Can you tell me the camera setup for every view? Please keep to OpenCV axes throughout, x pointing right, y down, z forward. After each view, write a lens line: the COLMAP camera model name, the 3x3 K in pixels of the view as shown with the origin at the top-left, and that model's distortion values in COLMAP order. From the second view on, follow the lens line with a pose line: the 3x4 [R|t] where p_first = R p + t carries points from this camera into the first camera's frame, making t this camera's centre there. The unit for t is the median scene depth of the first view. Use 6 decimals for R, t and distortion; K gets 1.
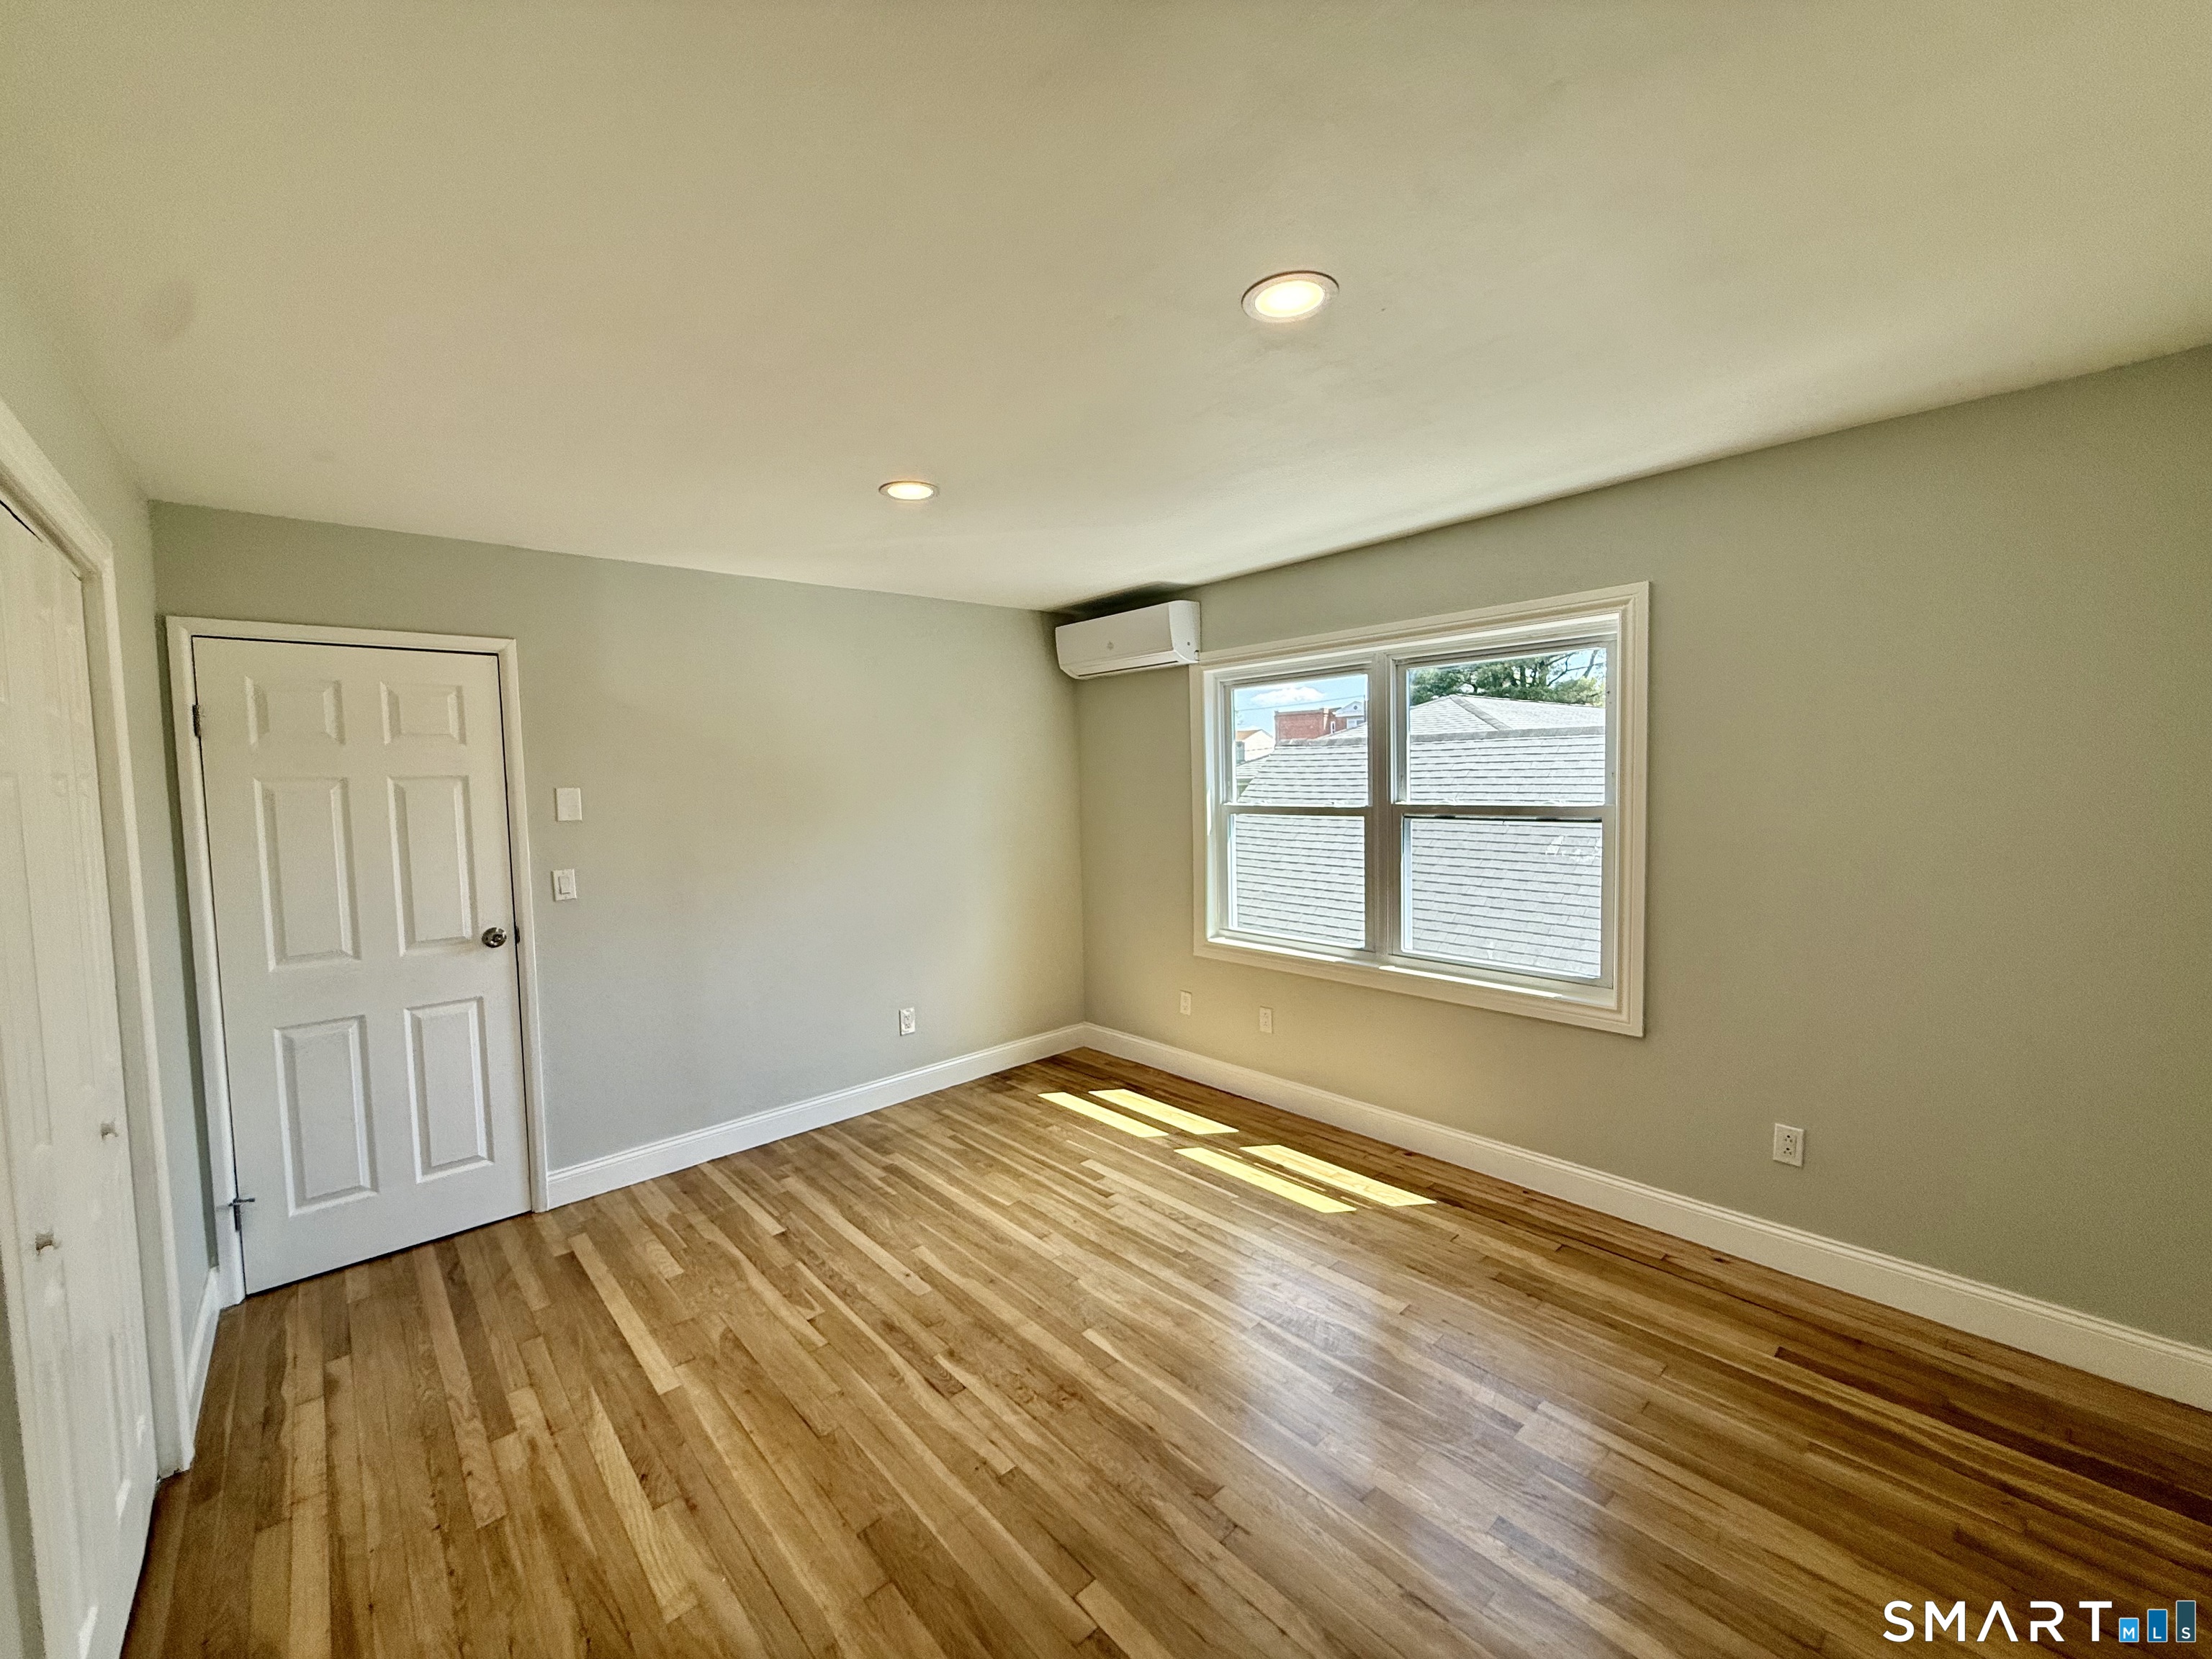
lens RADIAL K [[879.5, 0, 1098.1], [0, 879.5, 840.0], [0, 0, 1]] dist [0.000417, 0.000148]
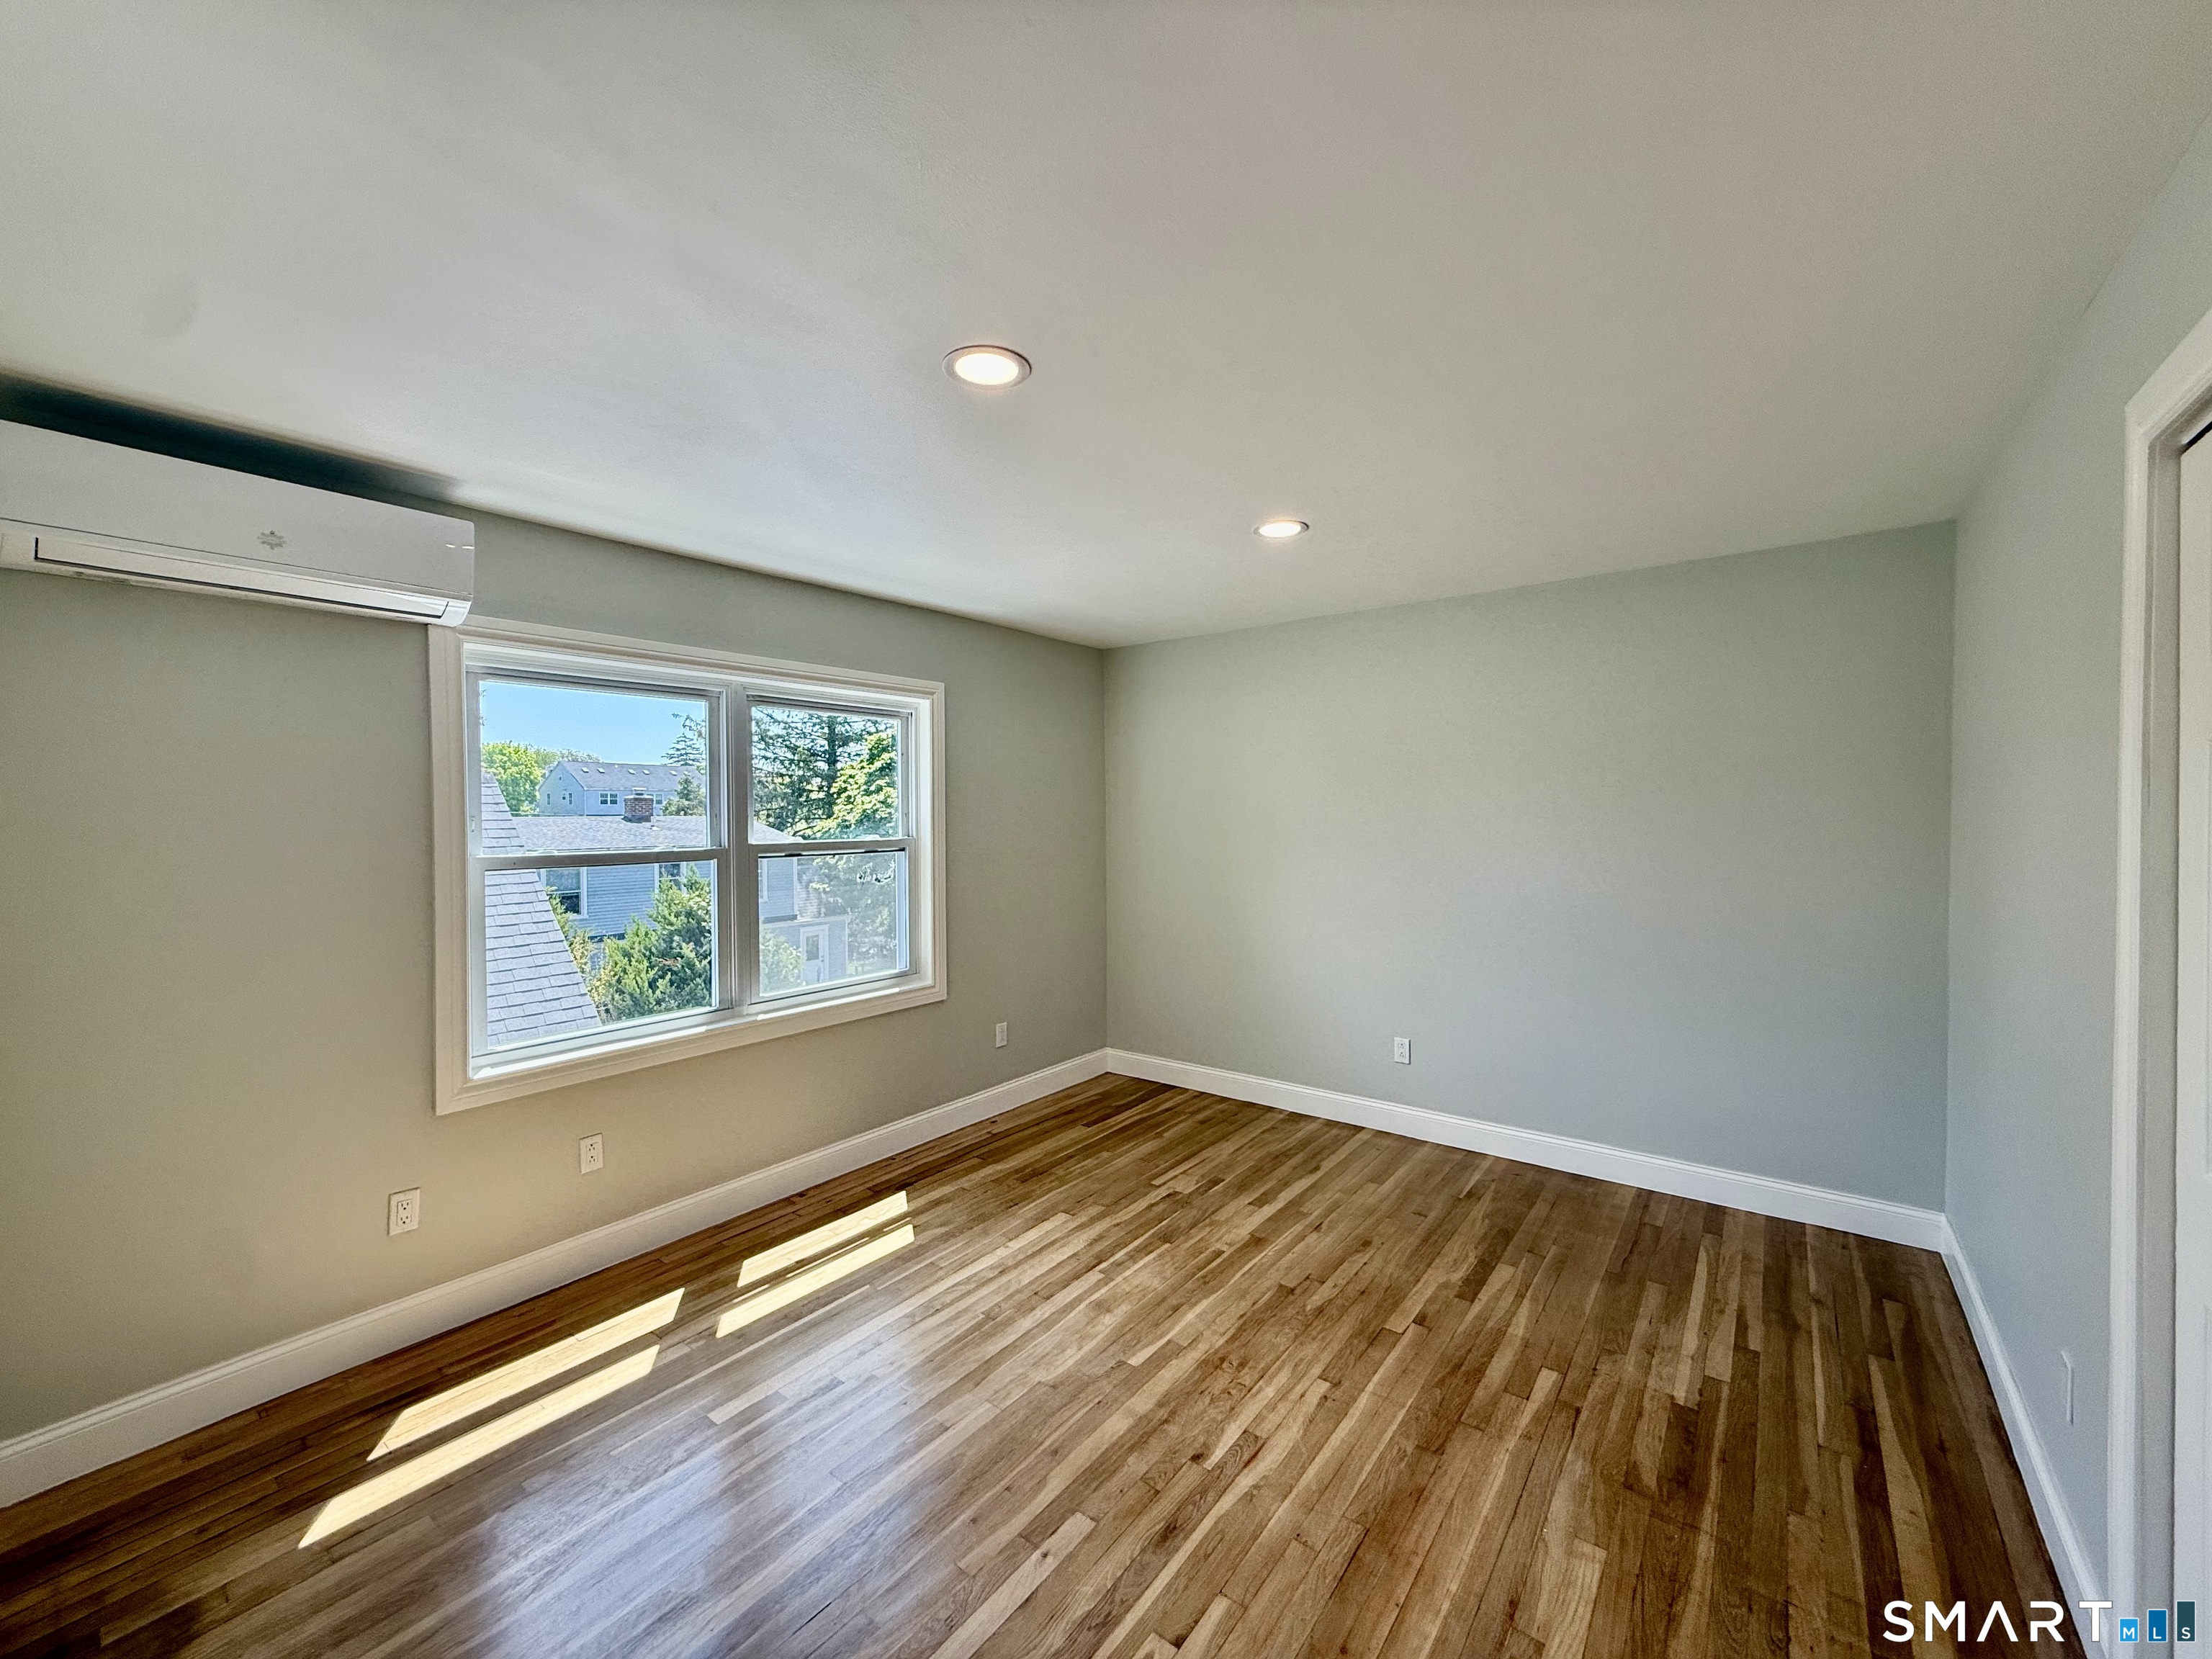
lens RADIAL K [[879.5, 0, 1098.0], [0, 879.5, 841.2], [0, 0, 1]] dist [0.000417, 0.000148]
pose [[-0.176716, -0.005846, 0.984245, -0.968249], [0.086645, 0.996008, 0.021473, -0.046646], [-0.980441, 0.089075, -0.175504, 1.156592]]
